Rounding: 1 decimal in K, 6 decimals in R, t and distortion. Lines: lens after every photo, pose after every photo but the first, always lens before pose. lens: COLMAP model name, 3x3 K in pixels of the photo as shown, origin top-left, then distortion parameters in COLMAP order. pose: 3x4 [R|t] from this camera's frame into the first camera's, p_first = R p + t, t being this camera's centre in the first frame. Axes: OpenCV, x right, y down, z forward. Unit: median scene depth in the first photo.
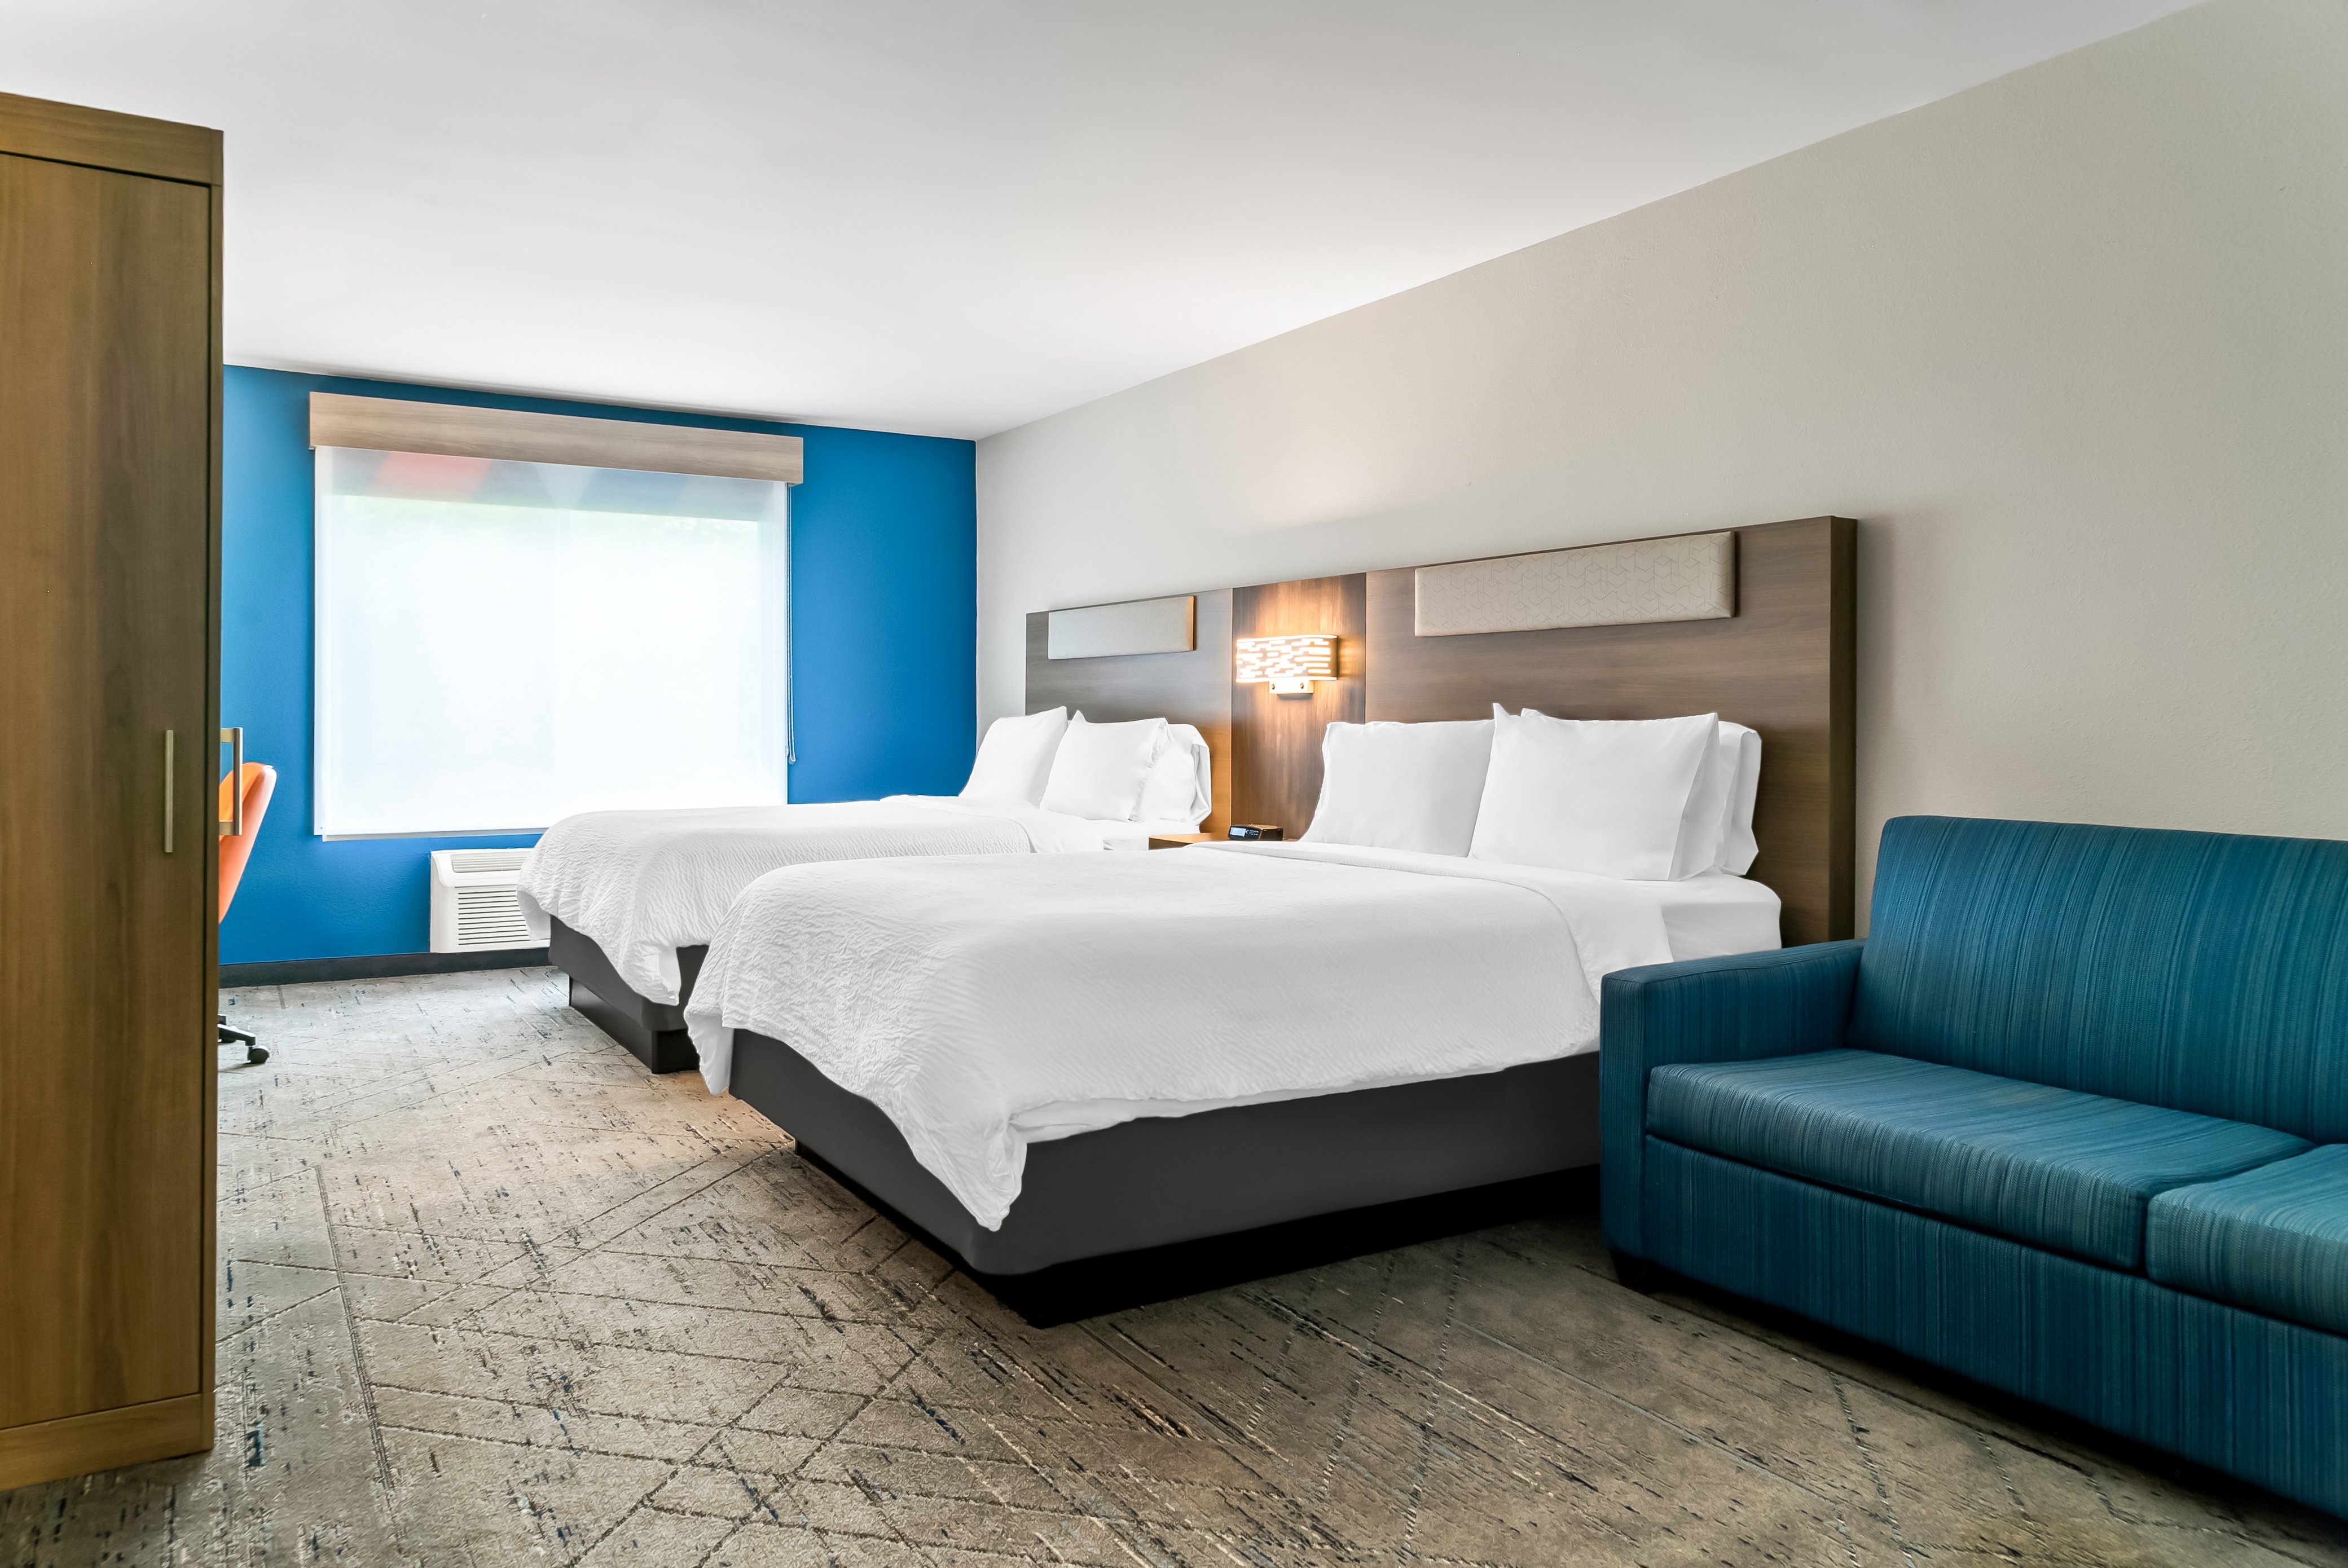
lens RADIAL K [[1533.9, 0, 1171.6], [0, 1533.9, 734.8], [0, 0, 1]] dist [0.000848, 0.000836]
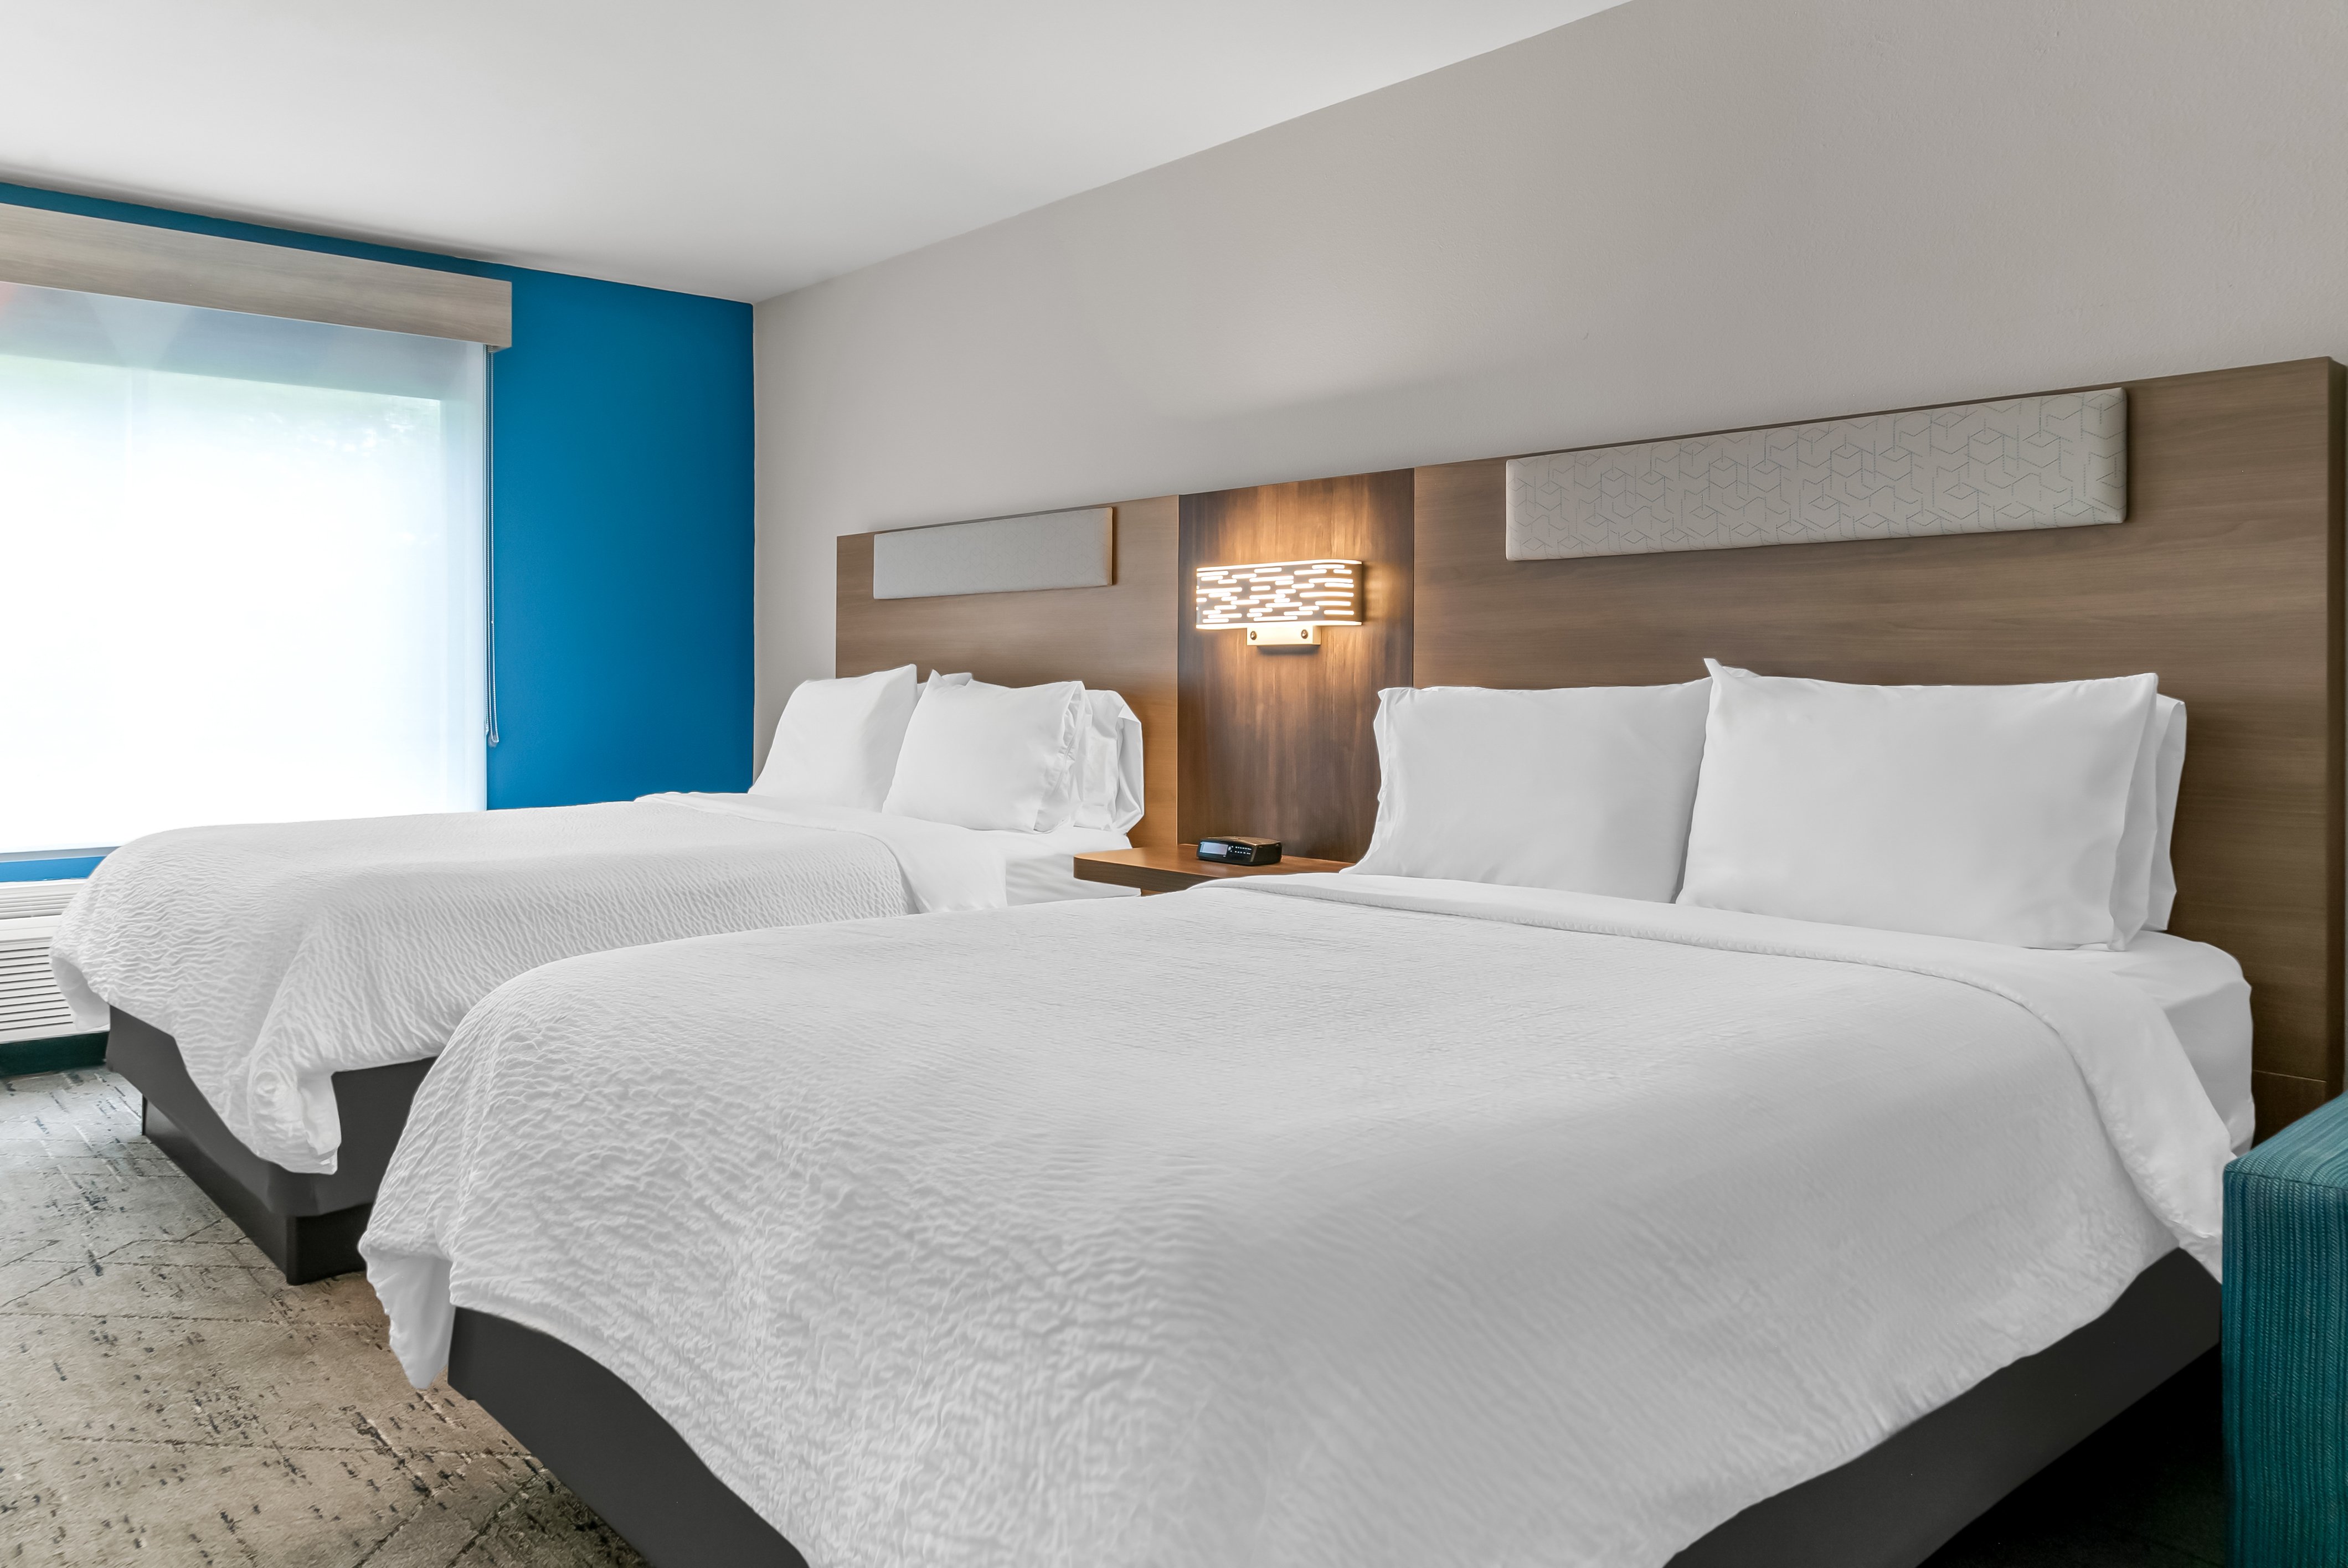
lens RADIAL K [[1658.0, 0, 1177.1], [0, 1658.0, 684.4], [0, 0, 1]] dist [-0.000456, 0.000981]
pose [[0.984802, -0.002568, 0.173661, -0.101290], [0.003861, 0.999967, -0.007108, -0.004478], [-0.173637, 0.007670, 0.984780, 0.281951]]
